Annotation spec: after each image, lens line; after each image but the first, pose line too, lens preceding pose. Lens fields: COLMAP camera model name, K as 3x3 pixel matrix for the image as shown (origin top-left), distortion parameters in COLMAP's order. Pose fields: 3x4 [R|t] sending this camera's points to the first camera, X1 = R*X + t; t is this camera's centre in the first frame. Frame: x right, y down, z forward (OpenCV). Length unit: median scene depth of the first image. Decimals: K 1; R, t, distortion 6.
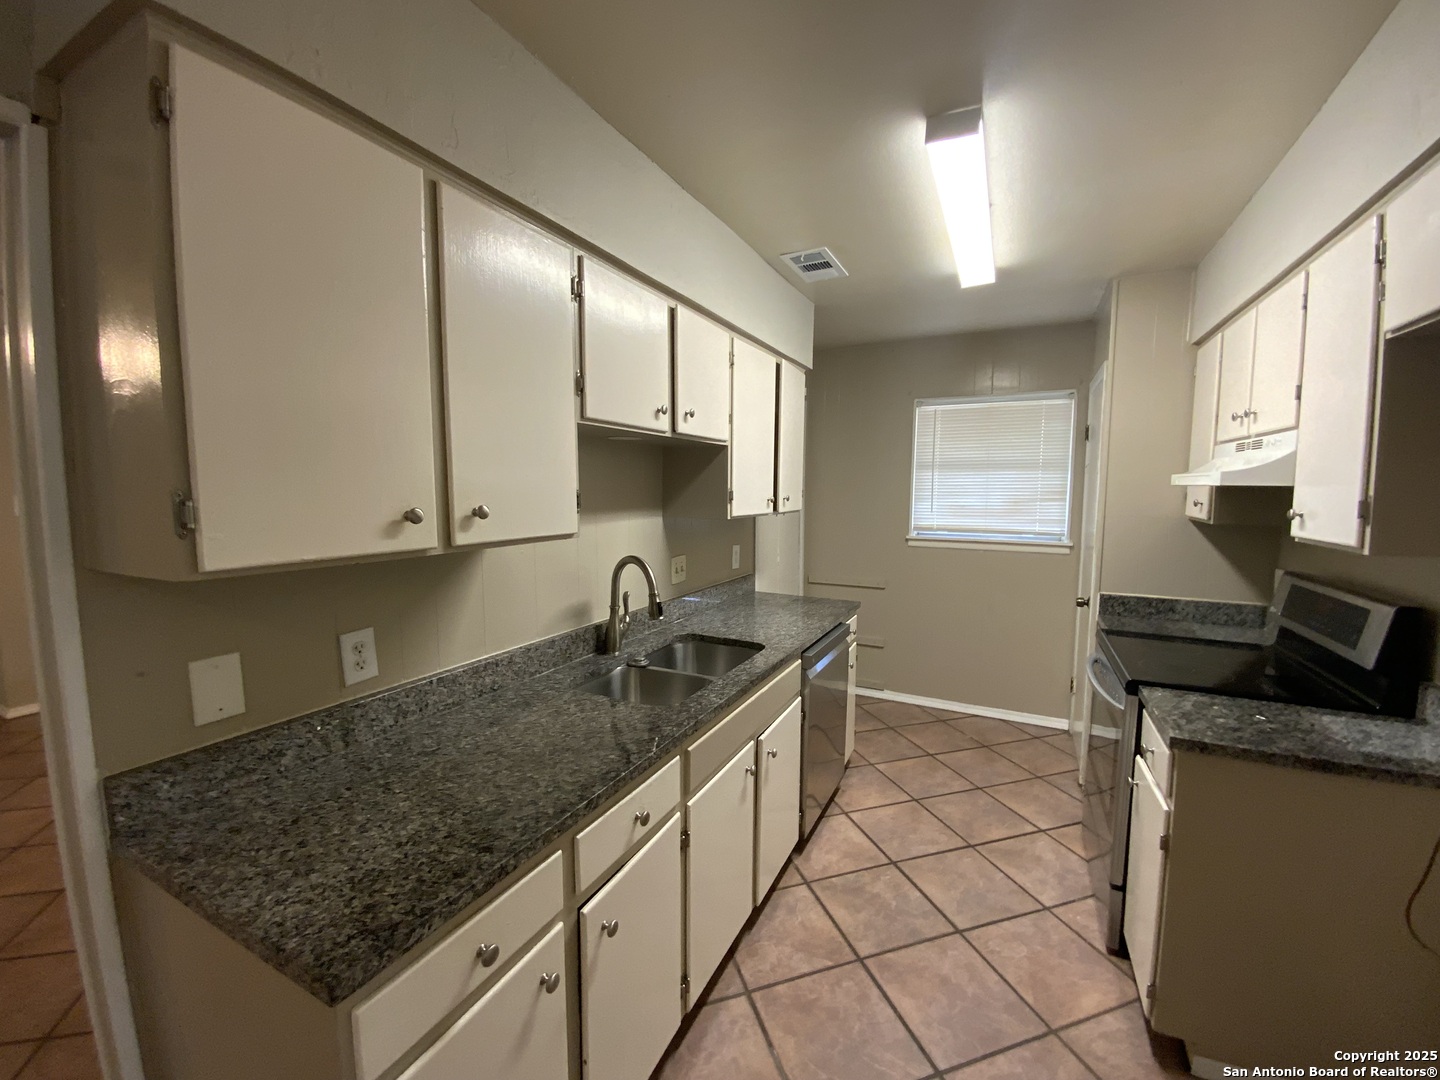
lens RADIAL K [[586.5, 0, 719.2], [0, 586.5, 538.4], [0, 0, 1]] dist [0.007354, -0.009163]
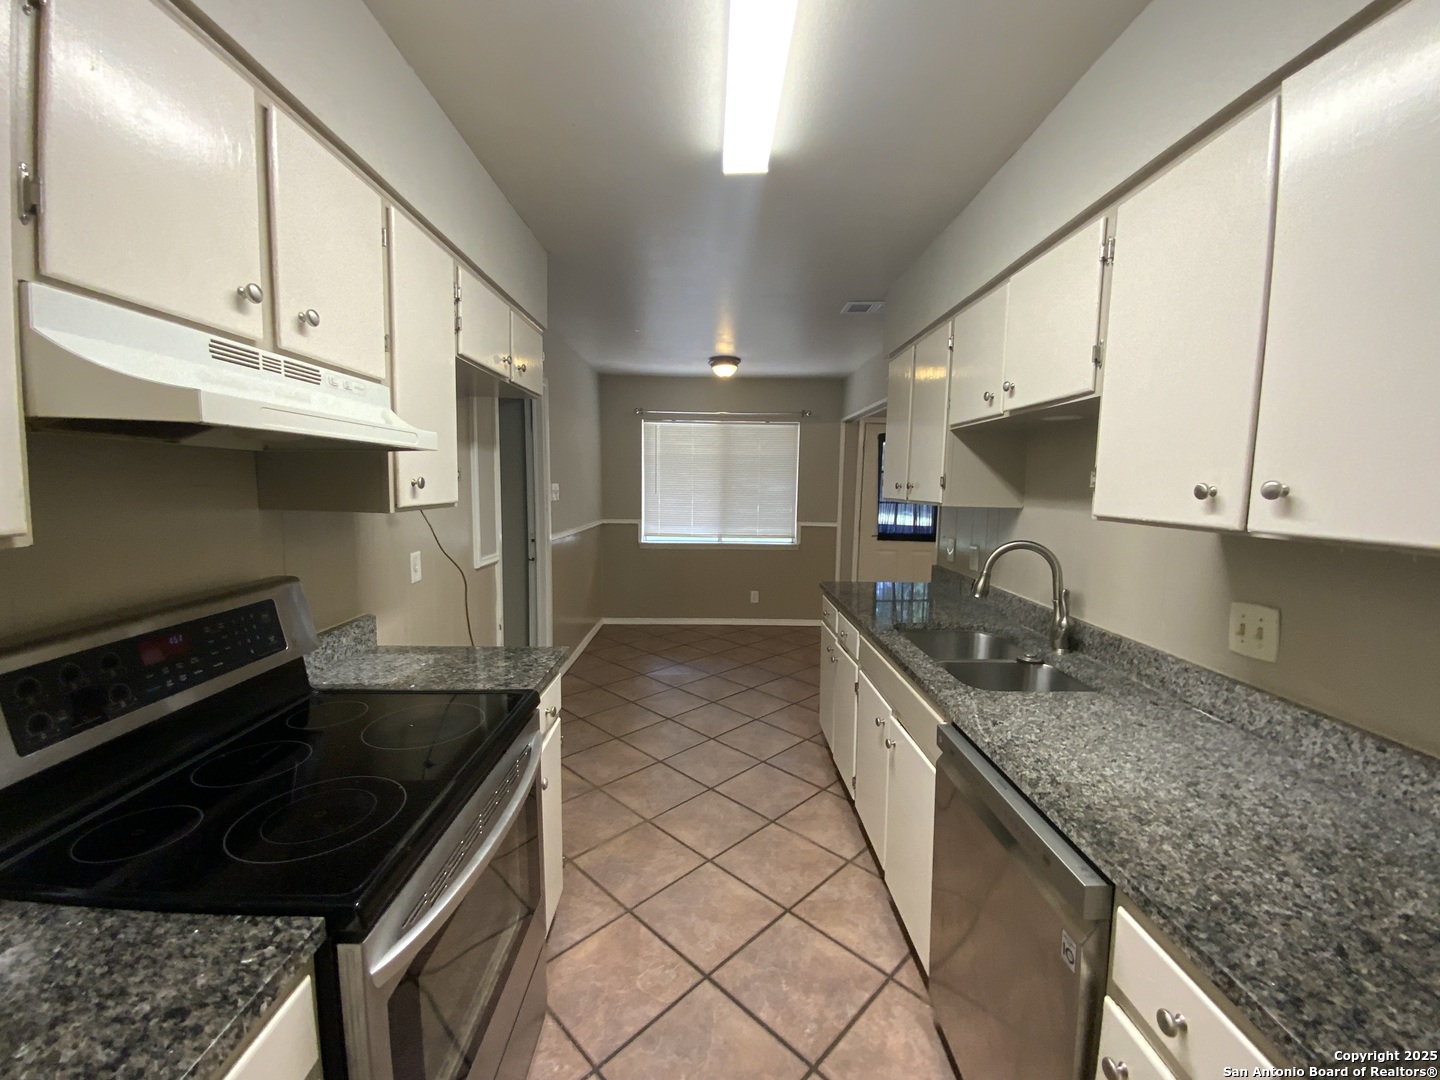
lens RADIAL K [[586.5, 0, 727.2], [0, 586.5, 541.3], [0, 0, 1]] dist [0.007354, -0.009163]
pose [[-0.881802, 0.030266, -0.470649, 0.819319], [-0.060882, 0.982284, 0.177235, -0.123860], [0.467674, 0.184940, -0.864337, 1.748639]]
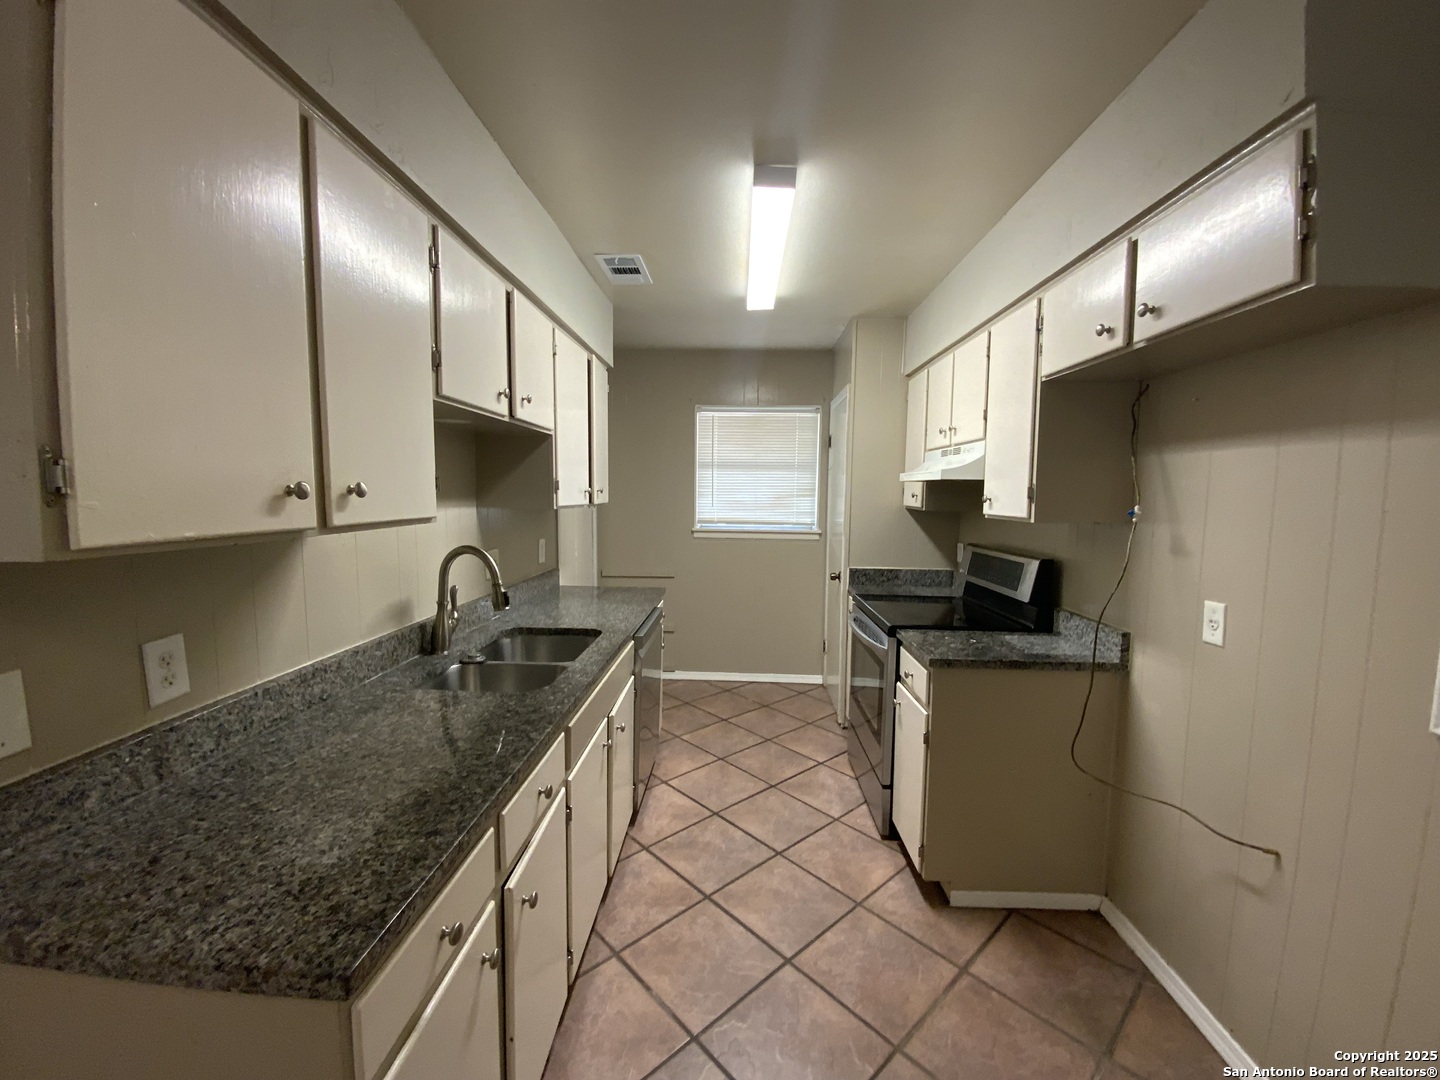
lens RADIAL K [[586.5, 0, 718.4], [0, 586.5, 539.7], [0, 0, 1]] dist [0.007354, -0.009163]
pose [[0.910097, -0.027623, 0.413473, -0.187223], [0.028745, 0.999581, 0.003509, 0.030593], [-0.413396, 0.008692, 0.910510, -0.039237]]
